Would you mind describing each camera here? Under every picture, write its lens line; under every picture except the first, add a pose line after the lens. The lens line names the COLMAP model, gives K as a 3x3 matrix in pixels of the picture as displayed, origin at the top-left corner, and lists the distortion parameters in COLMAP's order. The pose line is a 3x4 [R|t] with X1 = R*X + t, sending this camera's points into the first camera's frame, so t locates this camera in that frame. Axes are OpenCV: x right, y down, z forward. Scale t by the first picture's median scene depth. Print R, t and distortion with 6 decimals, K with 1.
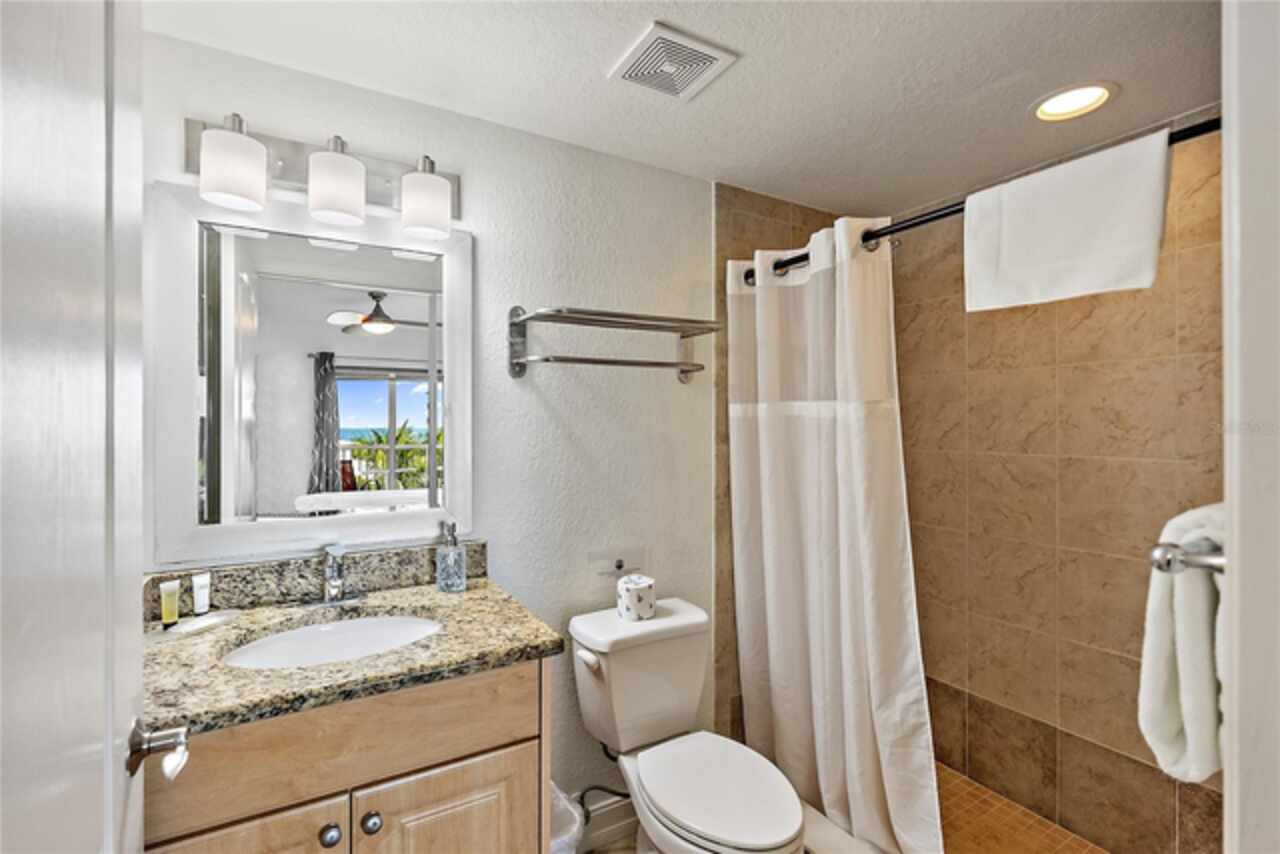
lens RADIAL K [[571.7, 0, 640.1], [0, 571.7, 423.1], [0, 0, 1]] dist [-0.004327, -0.000092]
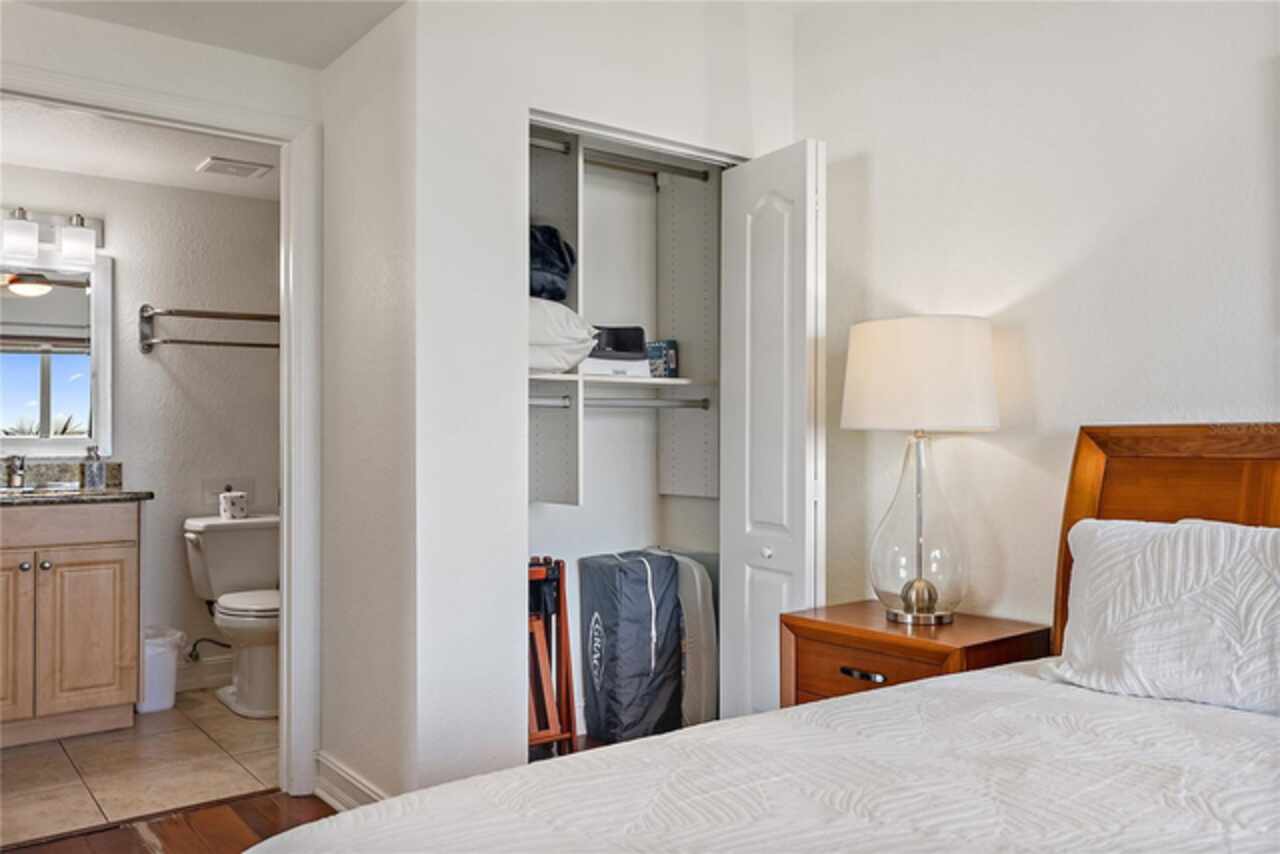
lens RADIAL K [[995.6, 0, 643.1], [0, 995.6, 426.4], [0, 0, 1]] dist [-0.000900, -0.002646]
pose [[0.990883, -0.001271, 0.134718, 0.728144], [0.002169, 0.999976, -0.006518, 0.131148], [-0.134707, 0.006751, 0.990863, -1.756036]]
